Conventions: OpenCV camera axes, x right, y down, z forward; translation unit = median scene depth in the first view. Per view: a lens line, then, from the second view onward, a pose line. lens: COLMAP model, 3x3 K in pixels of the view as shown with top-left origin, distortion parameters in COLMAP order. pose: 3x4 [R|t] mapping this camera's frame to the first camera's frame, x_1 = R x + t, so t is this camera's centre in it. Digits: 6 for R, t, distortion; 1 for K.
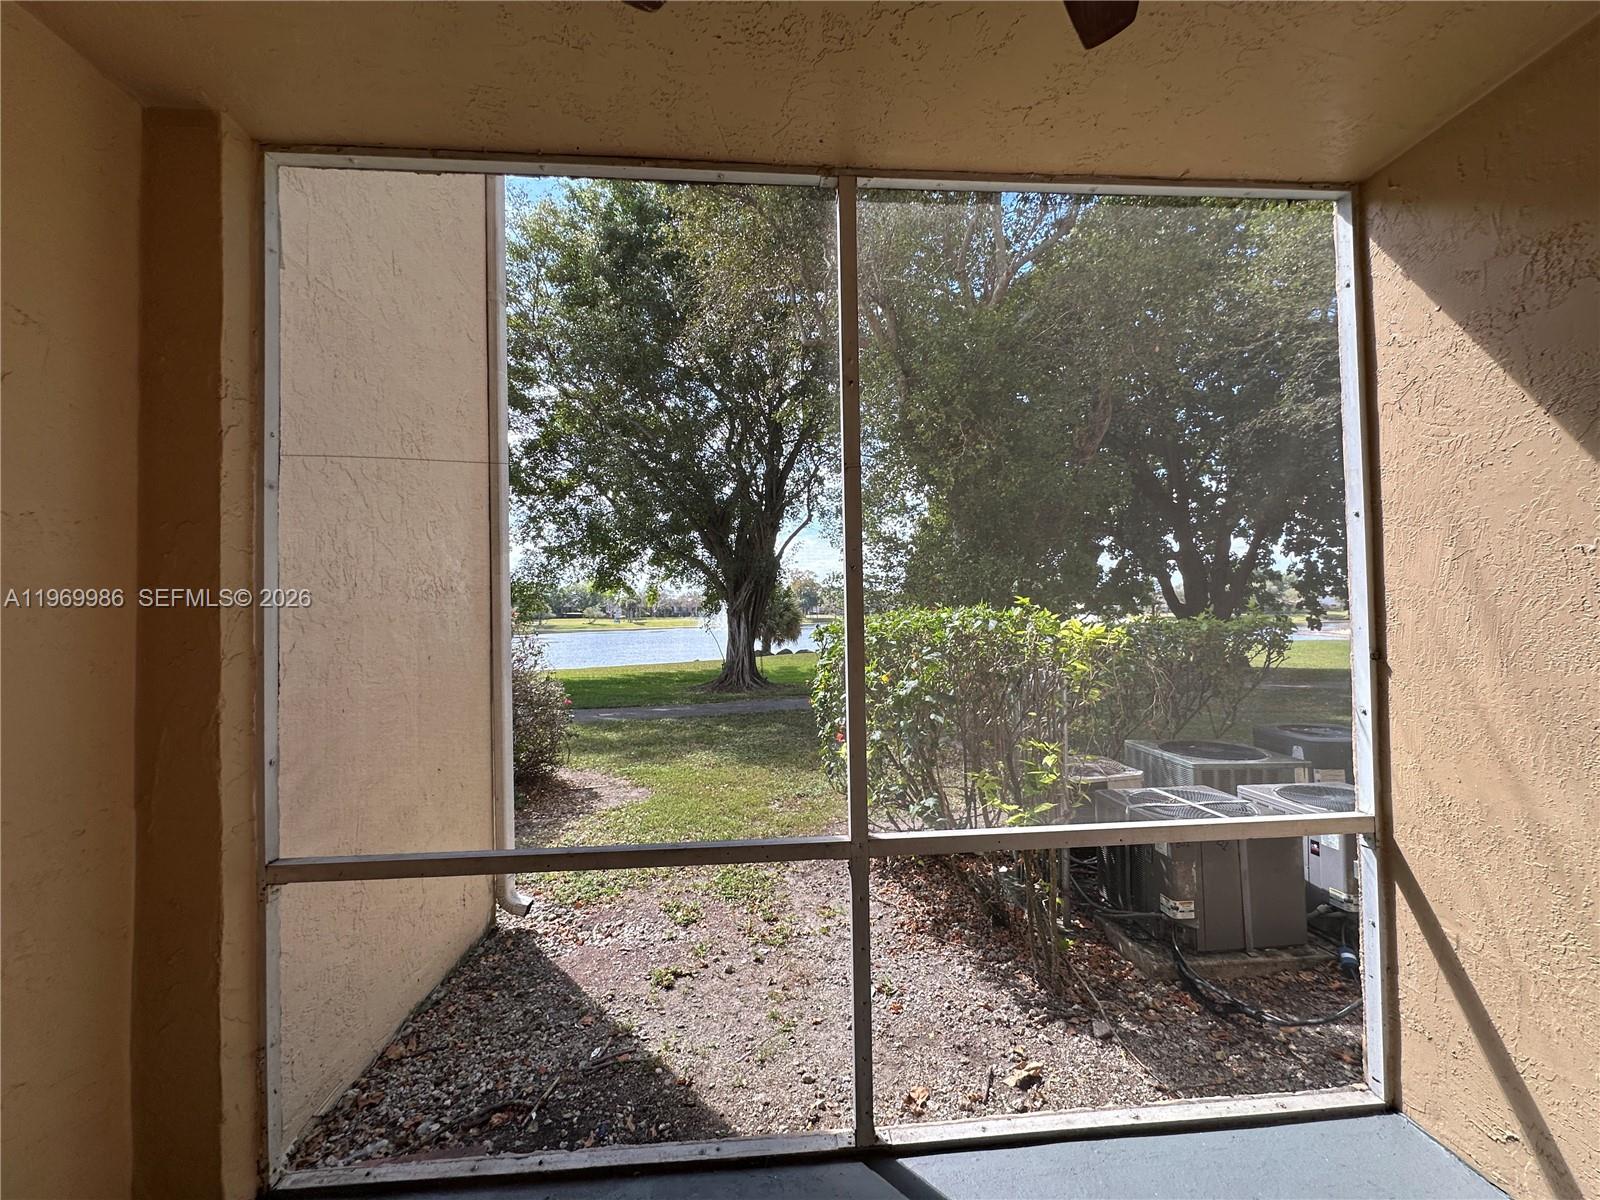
lens RADIAL K [[636.1, 0, 800.2], [0, 636.1, 598.6], [0, 0, 1]] dist [-0.003173, -0.000005]
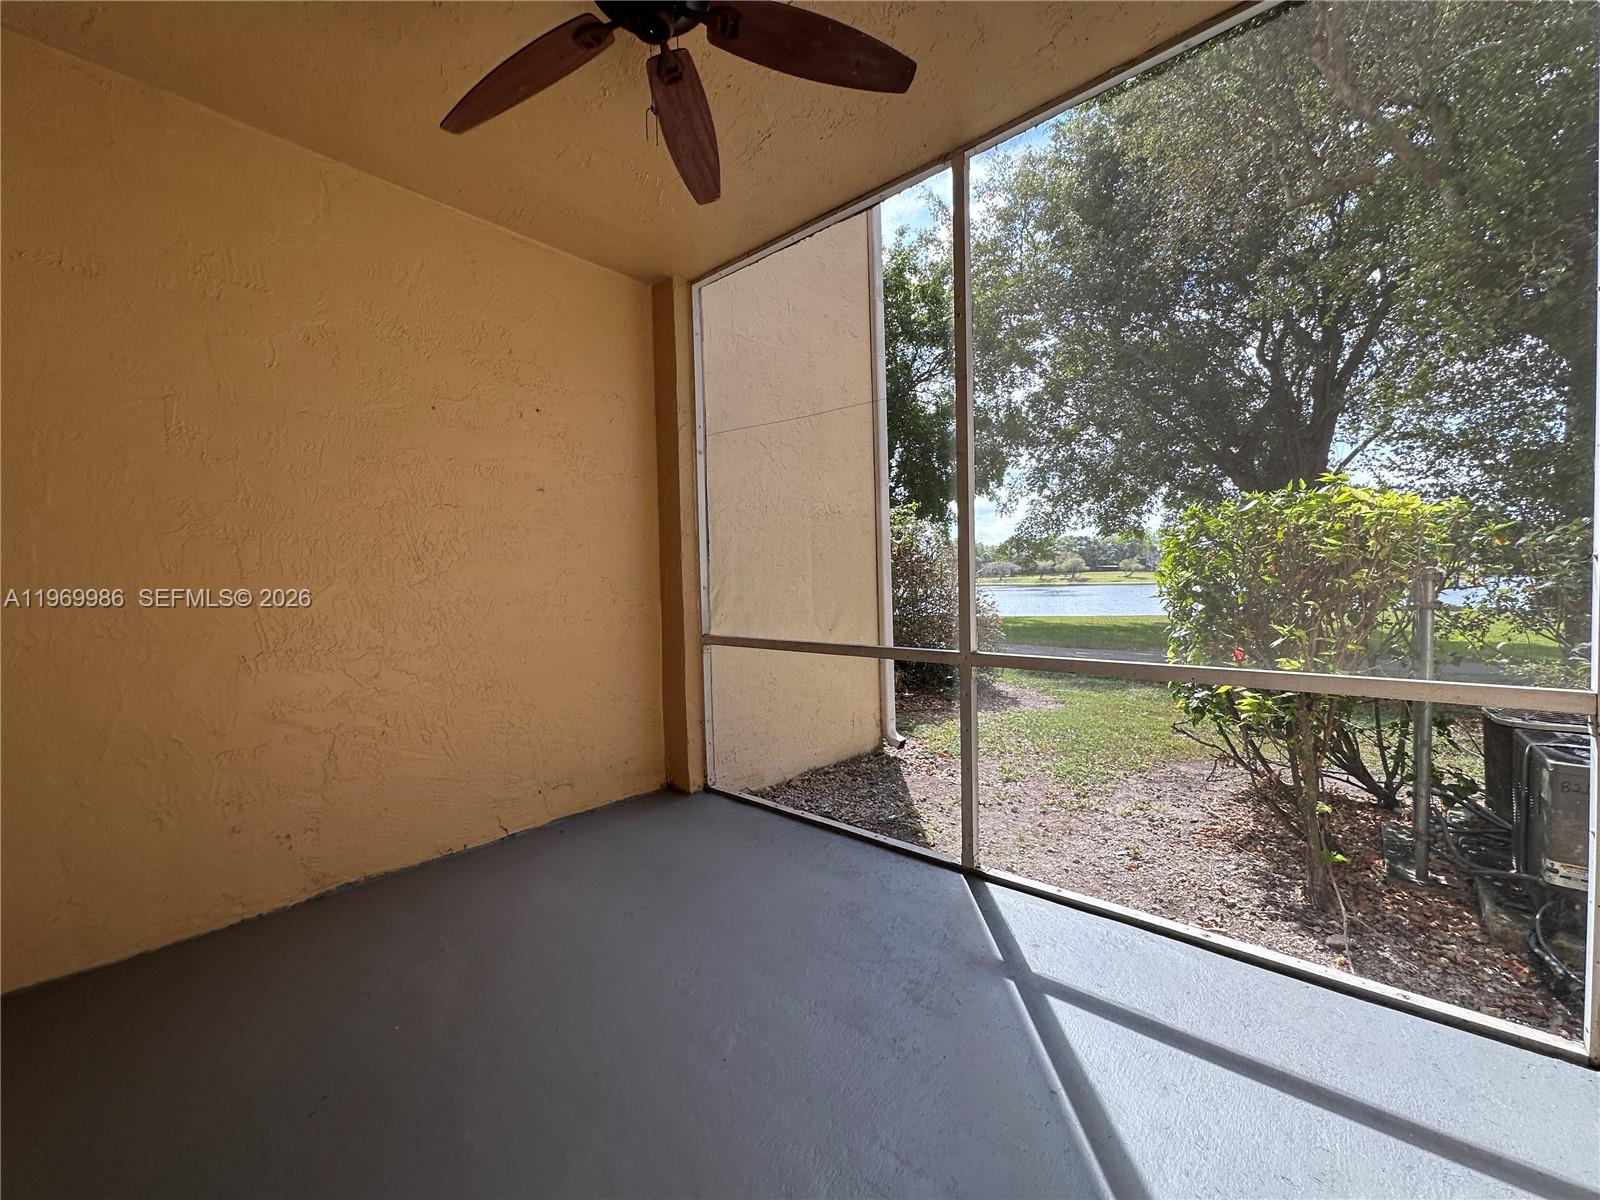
lens RADIAL K [[636.1, 0, 800.2], [0, 636.1, 598.6], [0, 0, 1]] dist [-0.003173, -0.000005]
pose [[0.697867, 0.024068, -0.715823, 0.519136], [0.027519, 0.997796, 0.060377, 0.105291], [0.715698, -0.061833, 0.695667, -0.132353]]
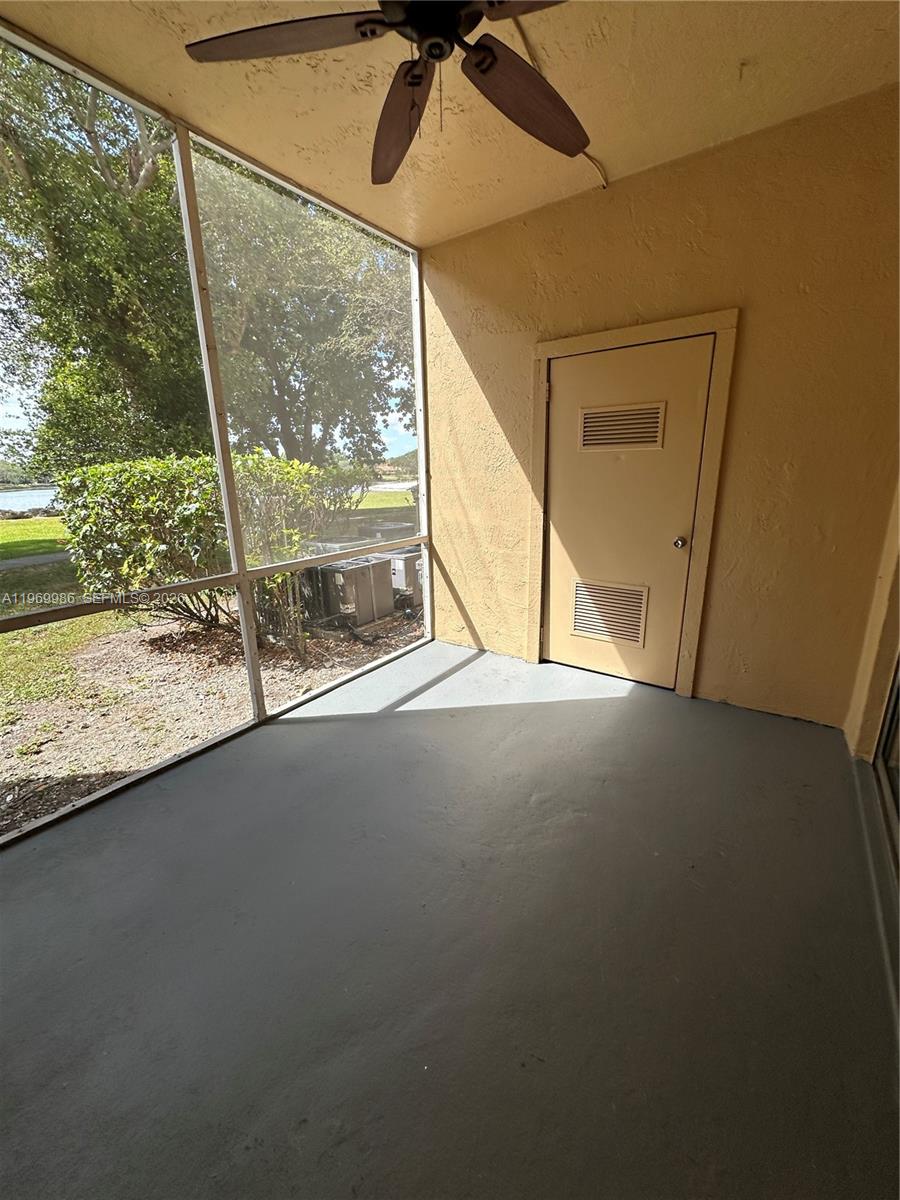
lens RADIAL K [[477.1, 0, 450.0], [0, 477.1, 600.0], [0, 0, 1]] dist [-0.003173, -0.000005]
pose [[0.636391, -0.200247, 0.744921, -0.356341], [-0.005375, 0.964541, 0.263877, 0.055389], [-0.771348, -0.171933, 0.612749, -0.204576]]
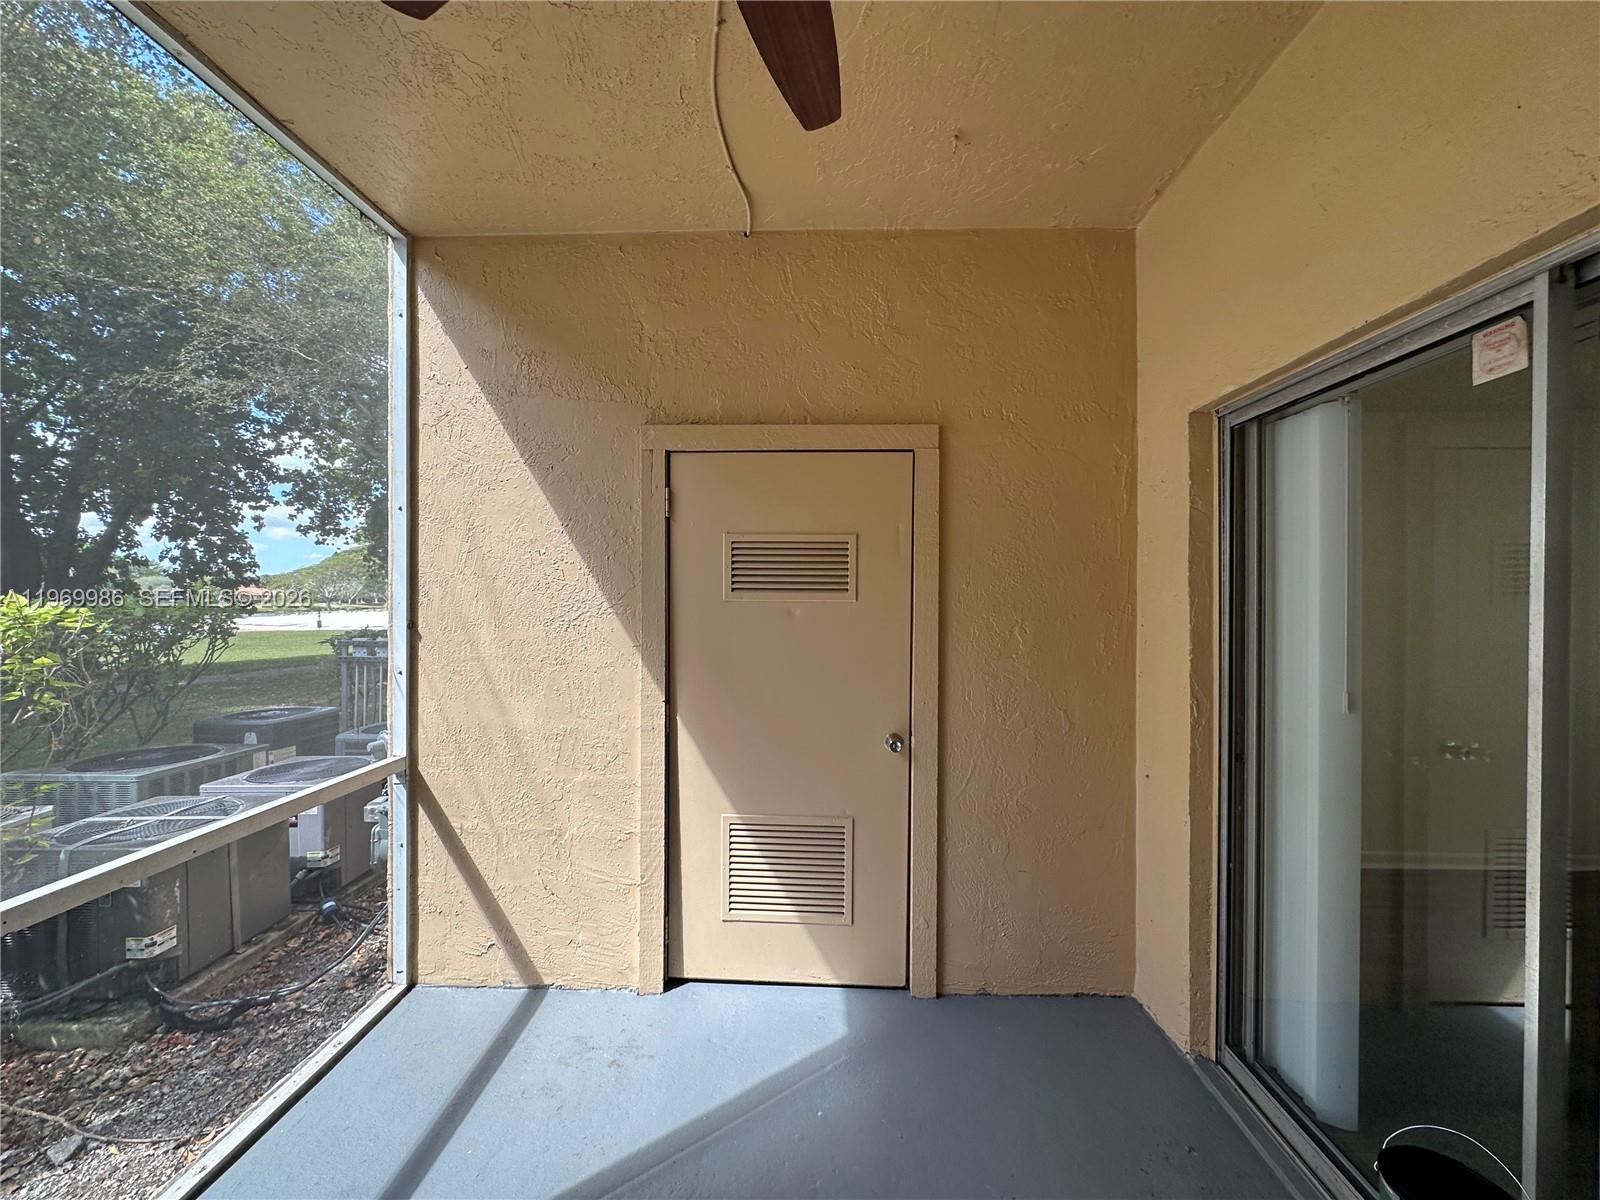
lens RADIAL K [[636.1, 0, 800.2], [0, 636.1, 598.6], [0, 0, 1]] dist [-0.003173, -0.000005]
pose [[0.104532, 0.015092, 0.994407, -0.160407], [-0.025543, 0.999596, -0.012485, 0.022794], [-0.994193, -0.024095, 0.104875, 0.079896]]
